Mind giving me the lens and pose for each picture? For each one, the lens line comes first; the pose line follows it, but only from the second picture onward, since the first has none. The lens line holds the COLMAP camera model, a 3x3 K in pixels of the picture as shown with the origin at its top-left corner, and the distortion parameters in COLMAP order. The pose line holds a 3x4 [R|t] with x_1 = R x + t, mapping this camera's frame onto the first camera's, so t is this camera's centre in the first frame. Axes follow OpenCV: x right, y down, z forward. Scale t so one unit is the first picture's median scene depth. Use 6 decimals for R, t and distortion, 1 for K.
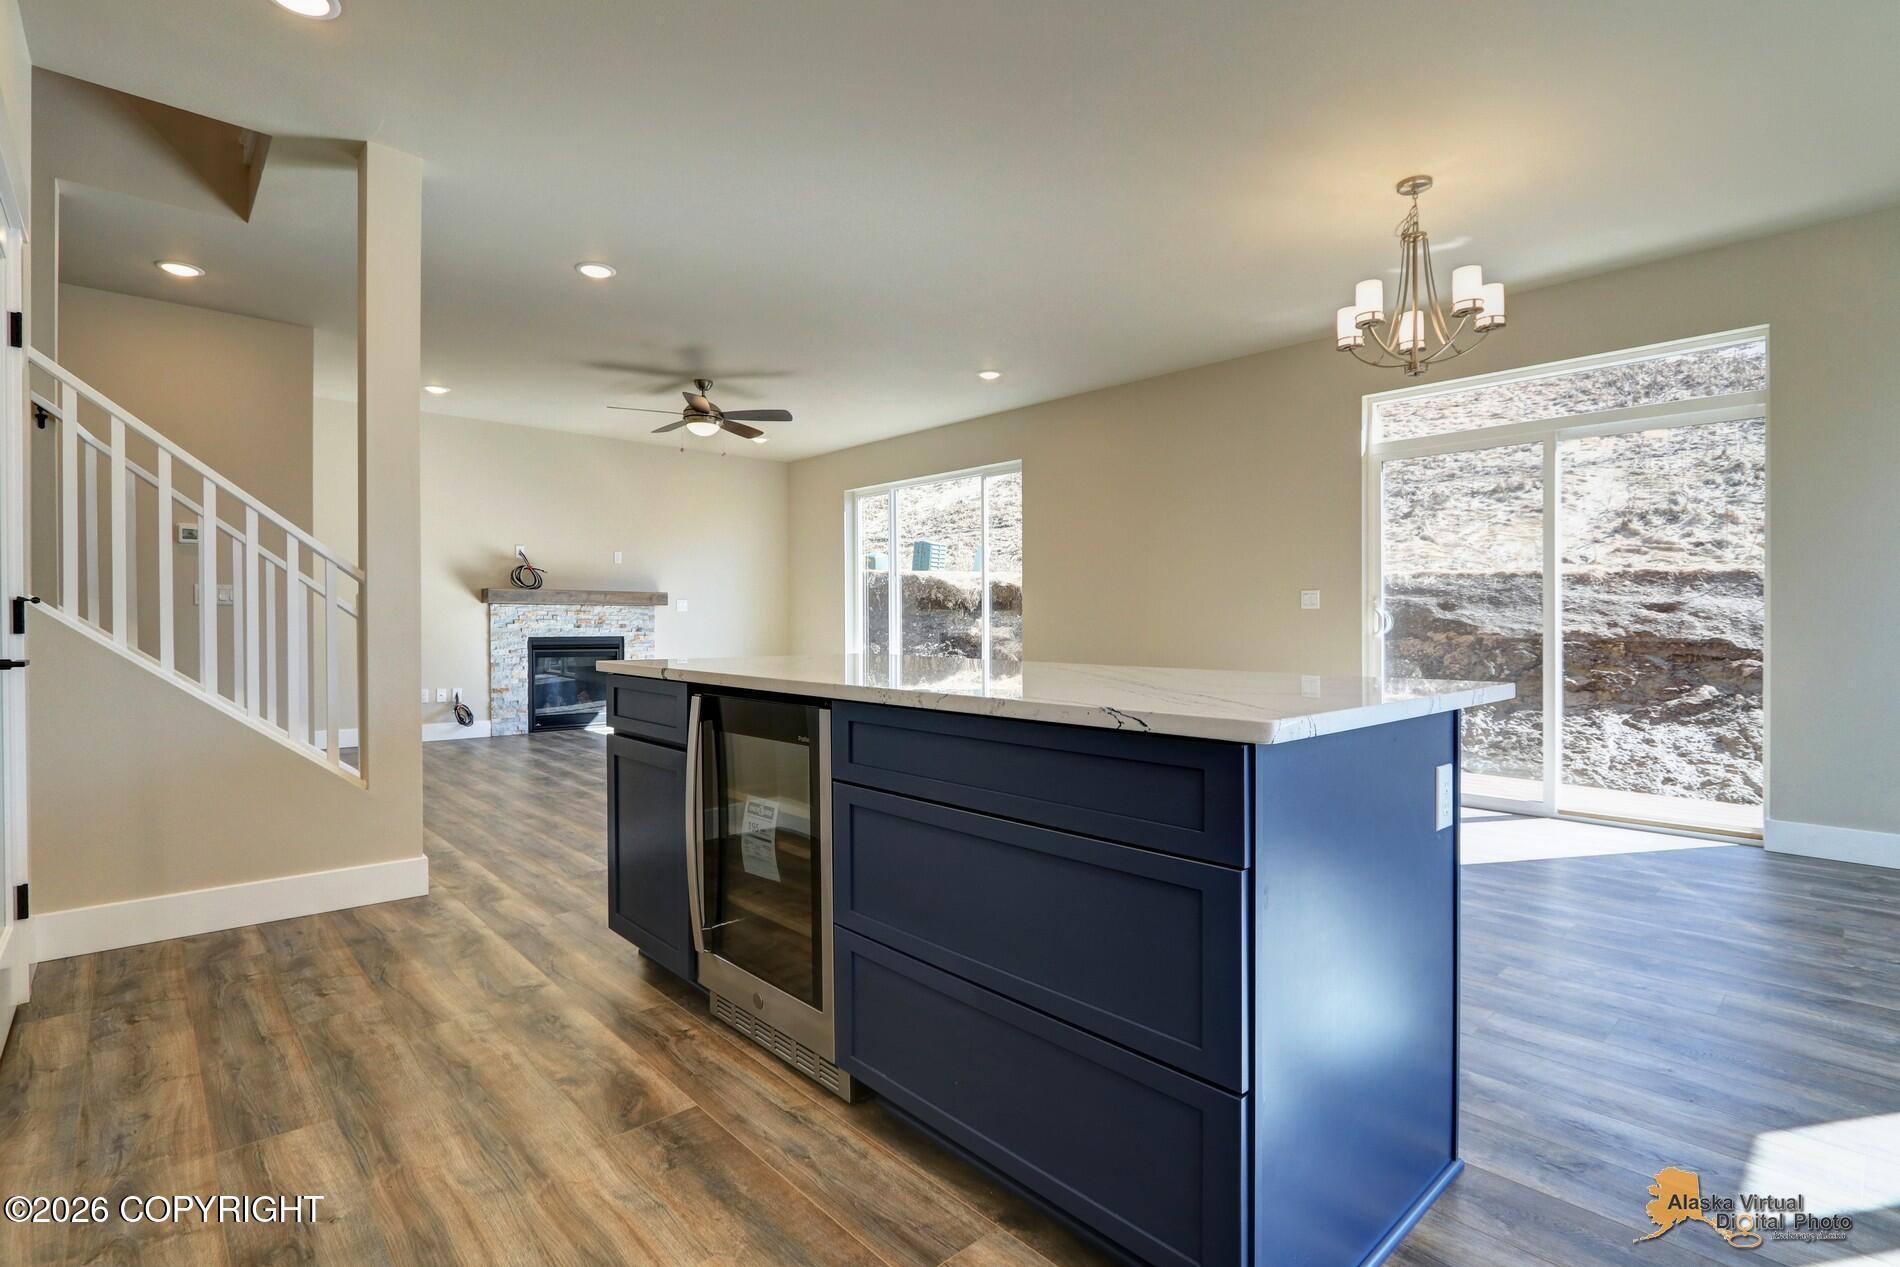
lens RADIAL K [[892.9, 0, 941.5], [0, 892.9, 629.6], [0, 0, 1]] dist [-0.016940, 0.003084]
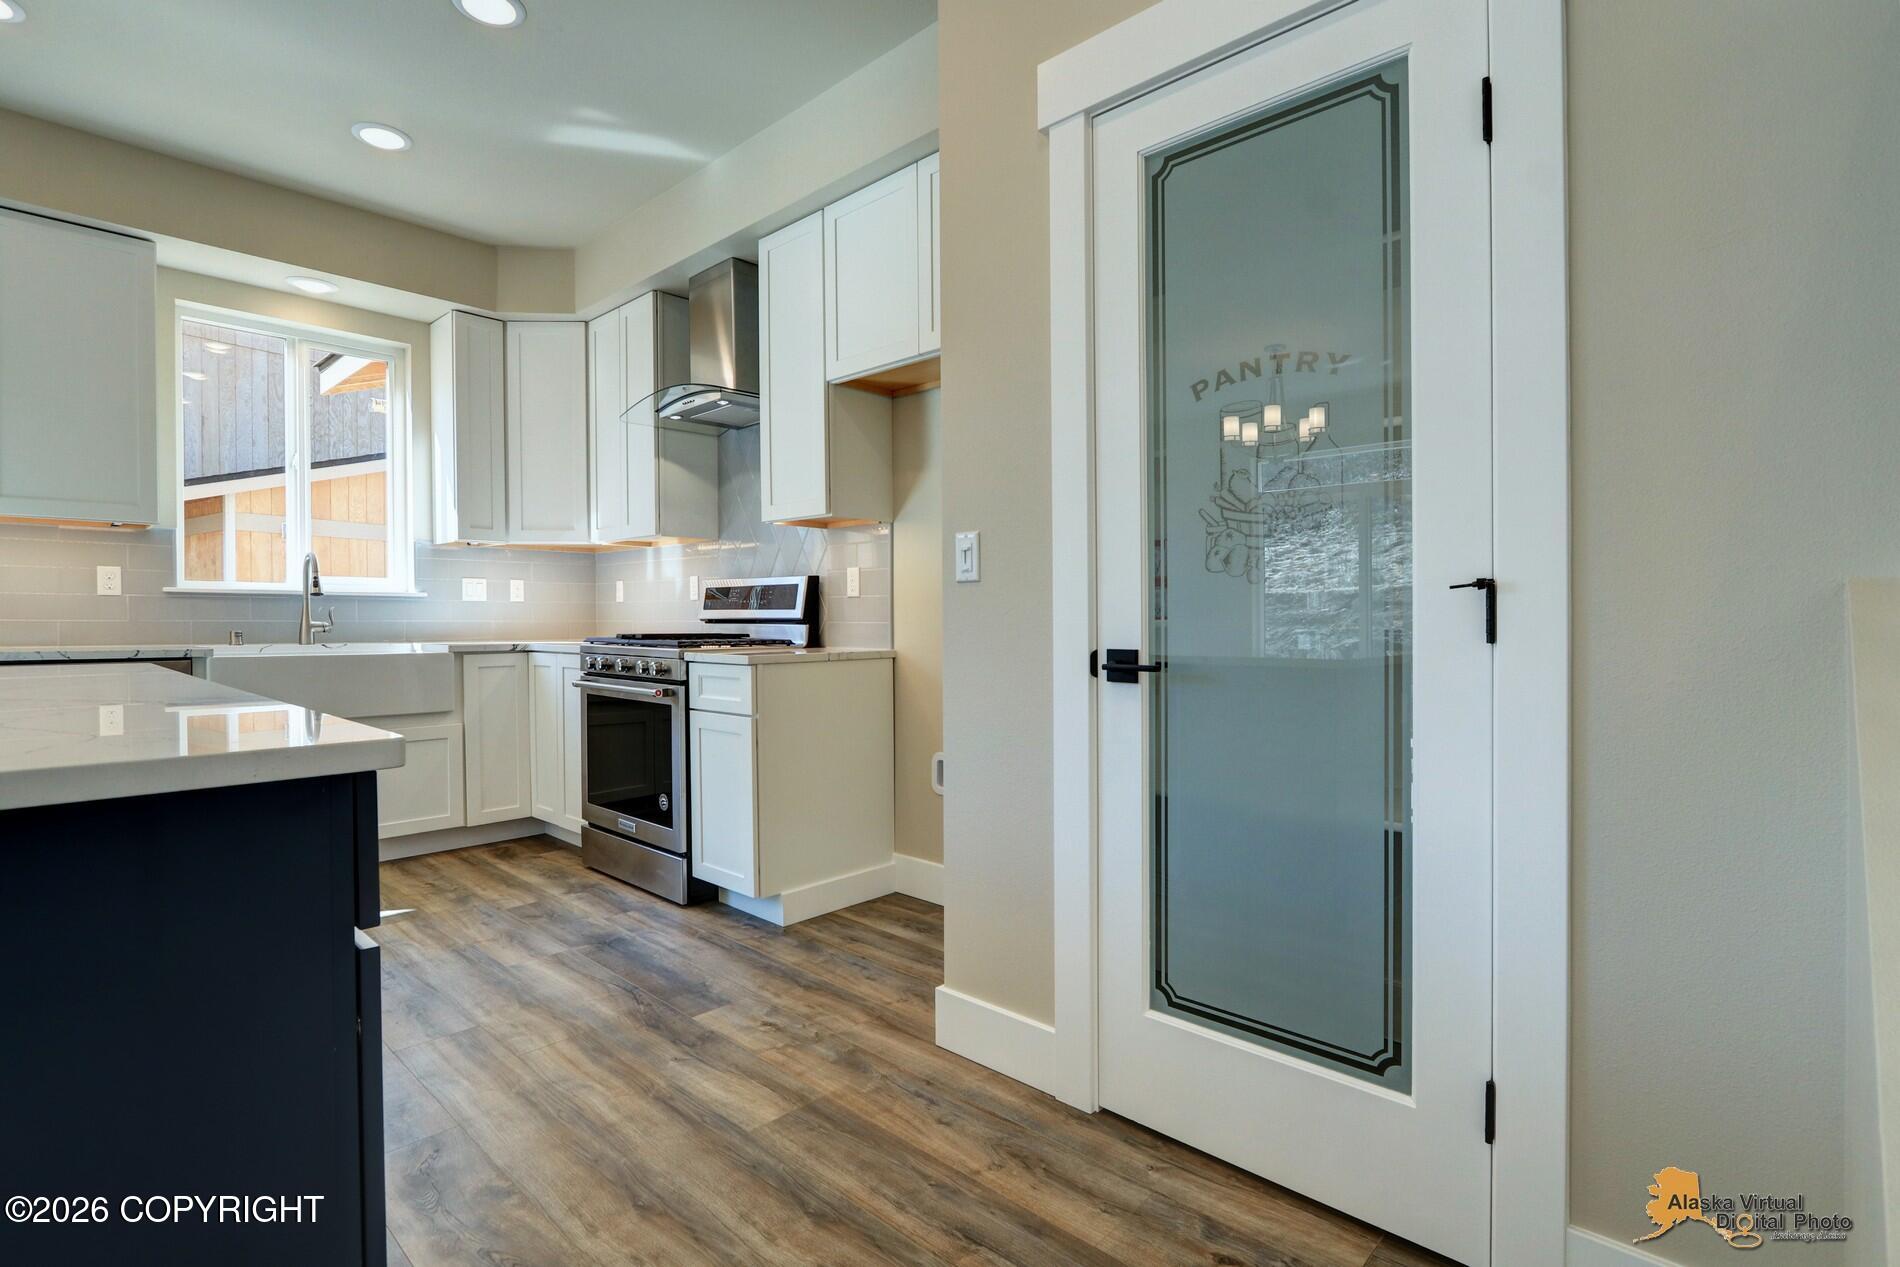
lens RADIAL K [[892.9, 0, 936.6], [0, 892.9, 635.4], [0, 0, 1]] dist [-0.016940, 0.003084]
pose [[-0.997433, -0.000563, -0.071607, -0.193552], [-0.002554, 0.999613, 0.027713, -0.004550], [0.071563, 0.027825, -0.997048, 0.463500]]
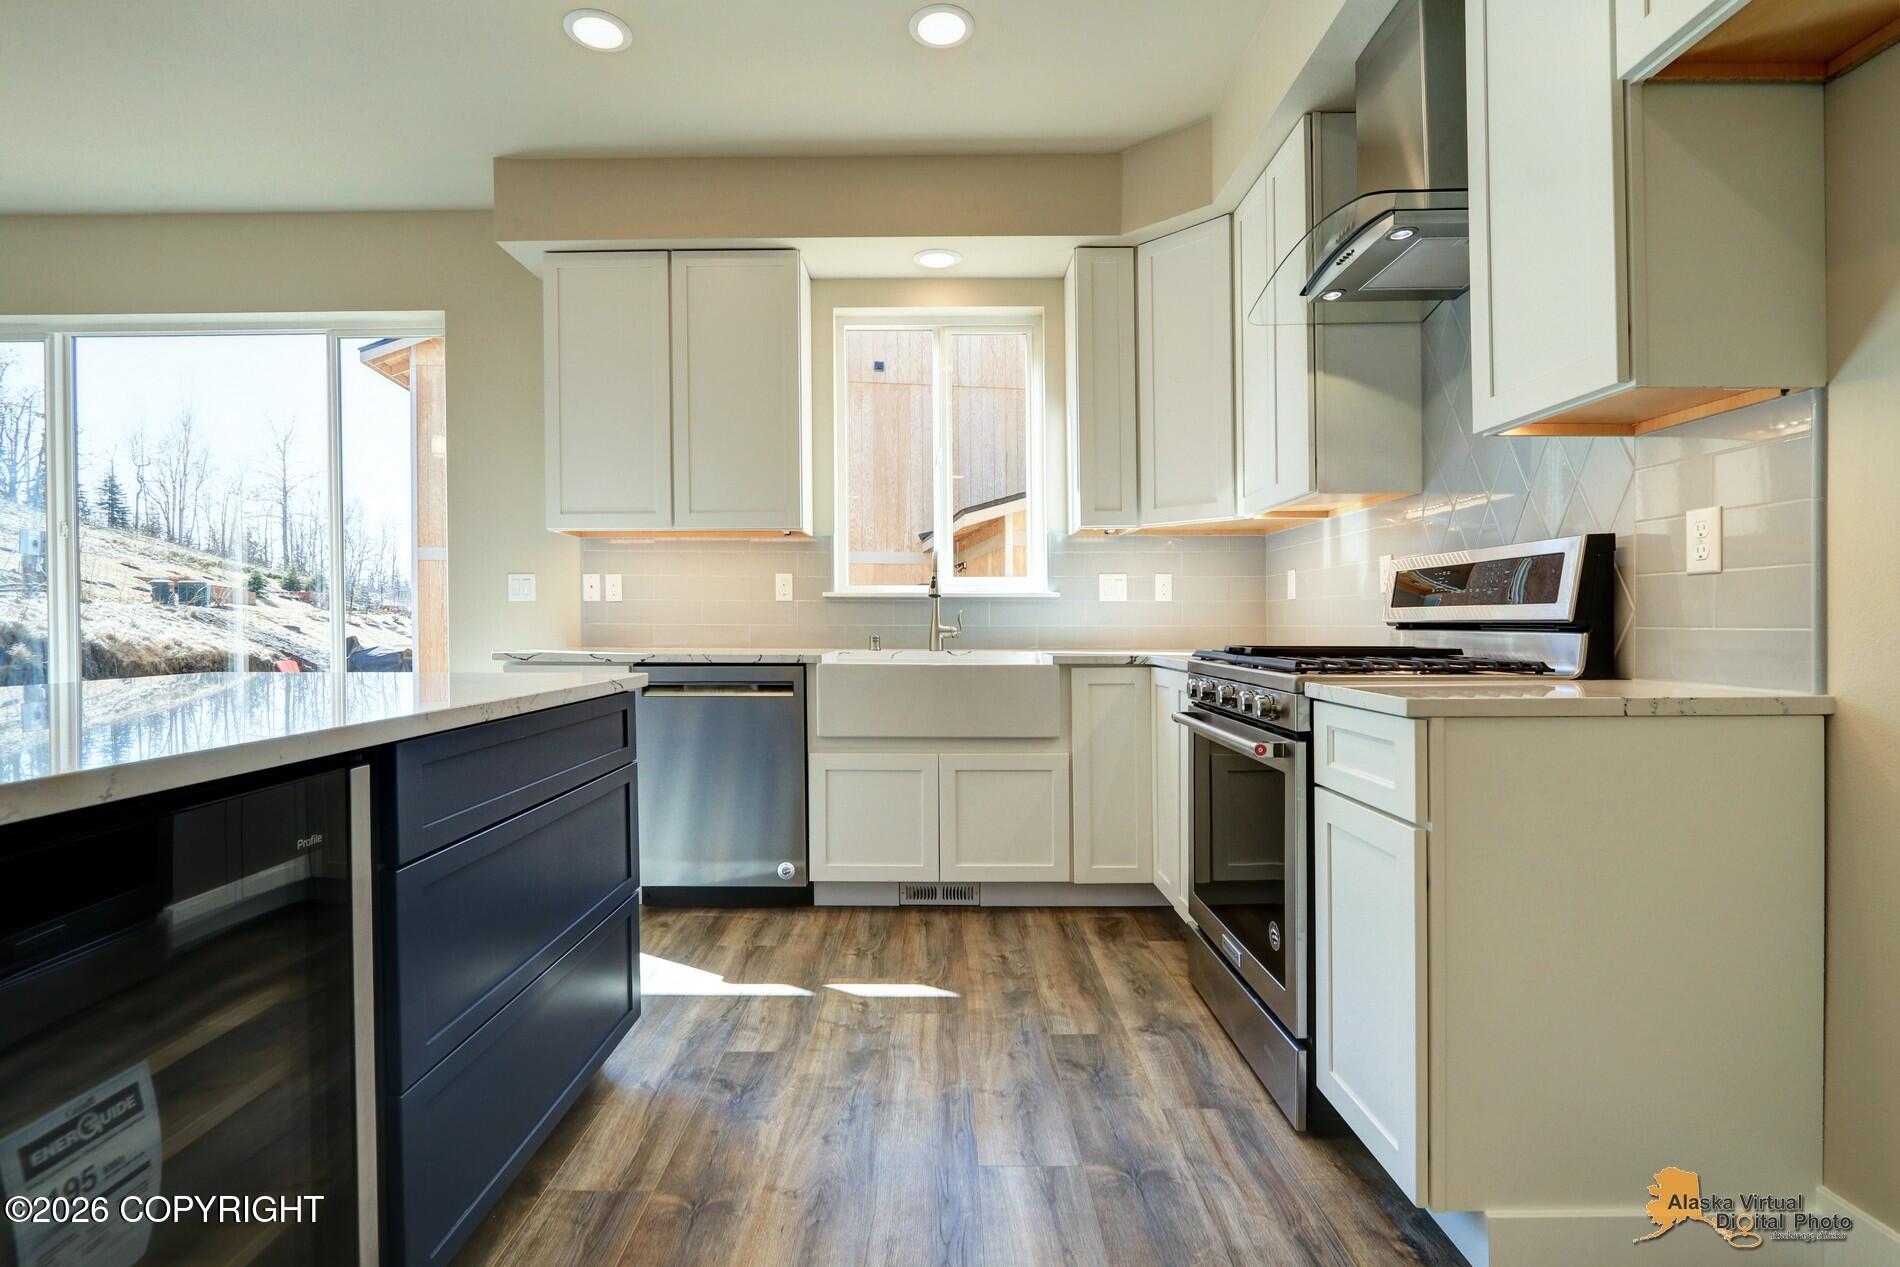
lens RADIAL K [[892.9, 0, 939.7], [0, 892.9, 634.9], [0, 0, 1]] dist [-0.016940, 0.003084]
pose [[-0.732280, -0.009159, 0.680942, -0.193706], [0.005953, 0.999785, 0.019849, -0.002260], [-0.680977, 0.018589, -0.732068, 0.280665]]
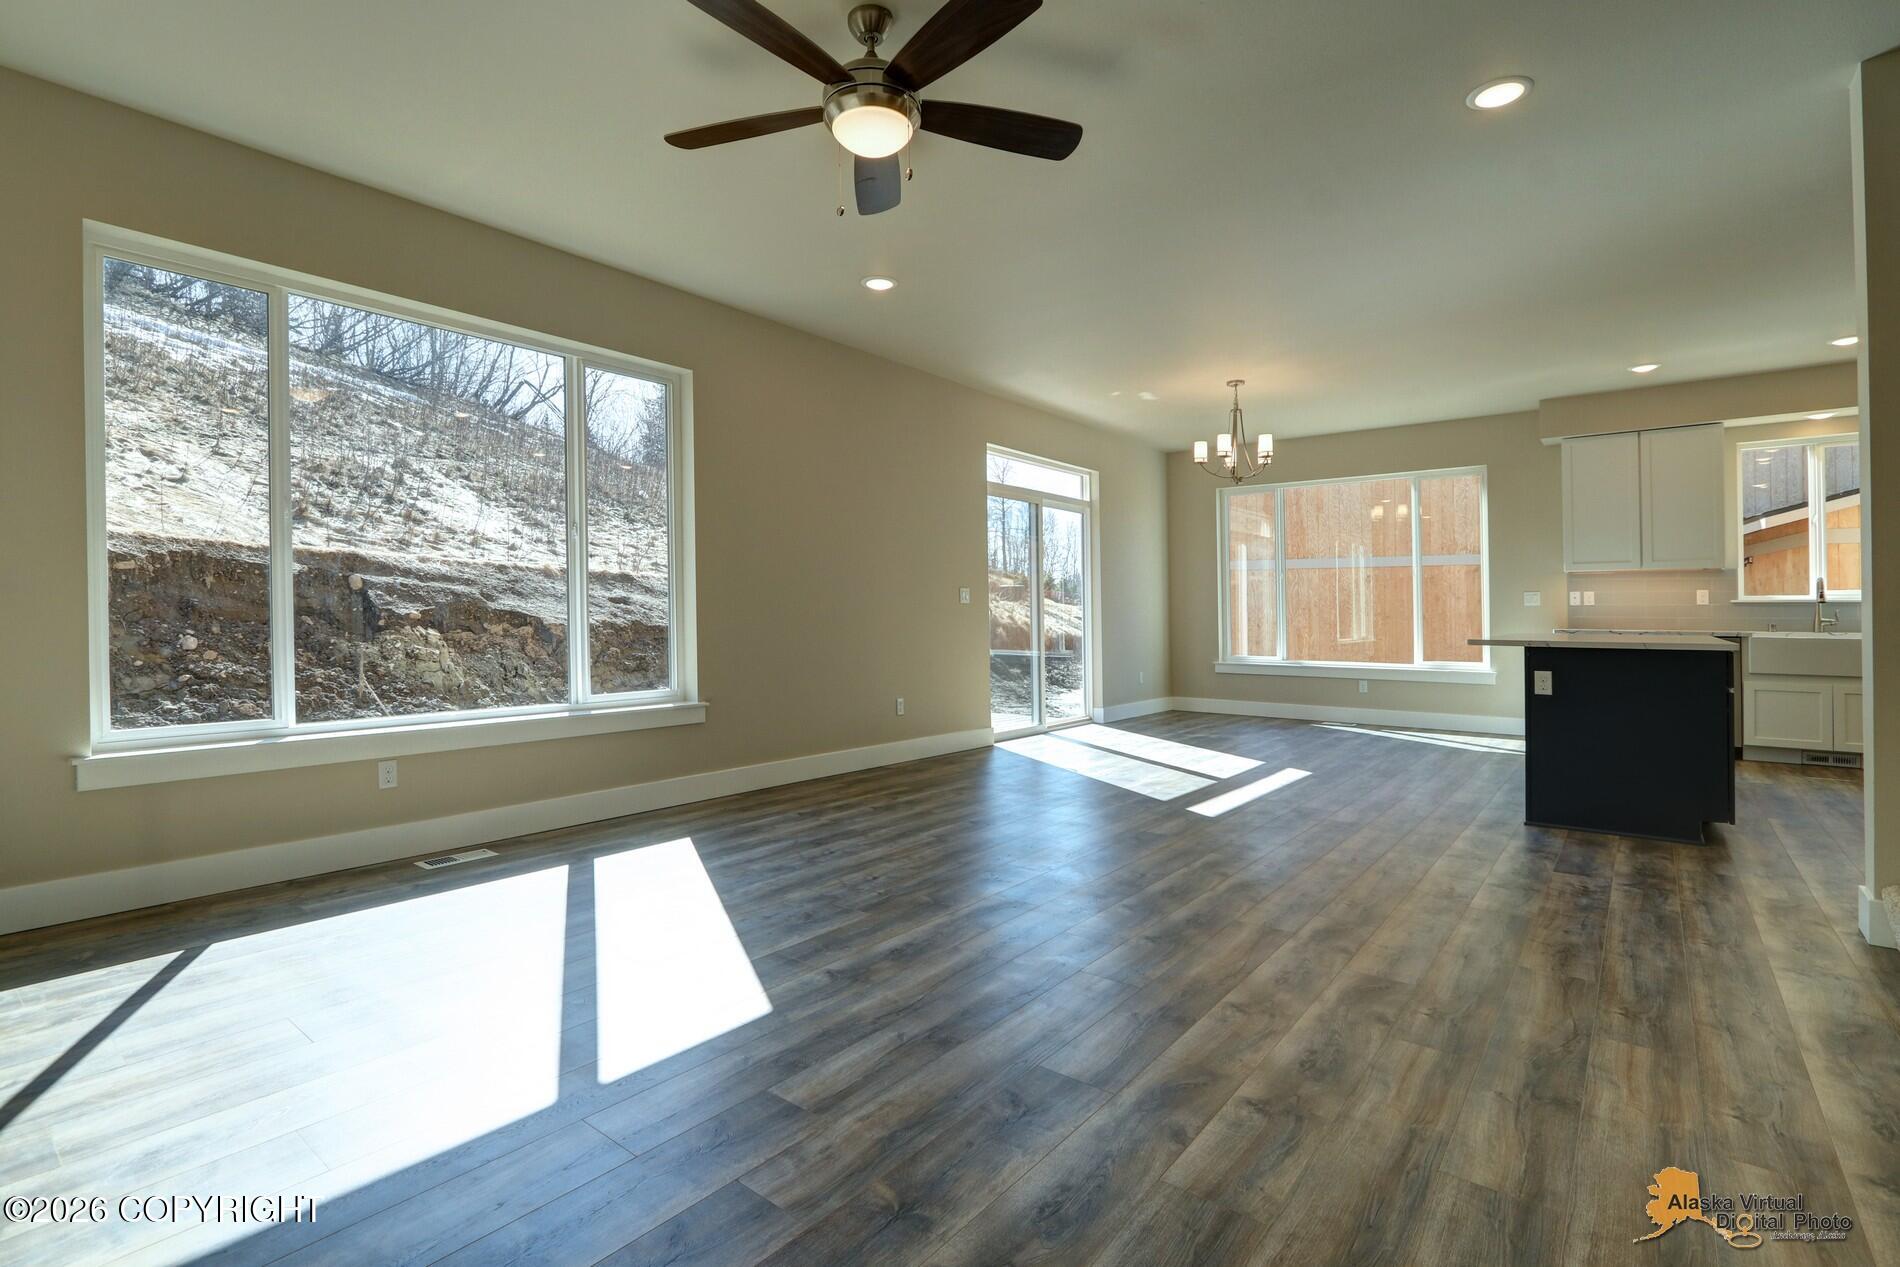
lens RADIAL K [[892.9, 0, 942.2], [0, 892.9, 646.5], [0, 0, 1]] dist [-0.016940, 0.003084]
pose [[-0.158421, -0.036487, 0.986697, -0.551217], [0.007013, 0.999250, 0.038077, -0.008817], [-0.987347, 0.012952, -0.158047, 0.869029]]
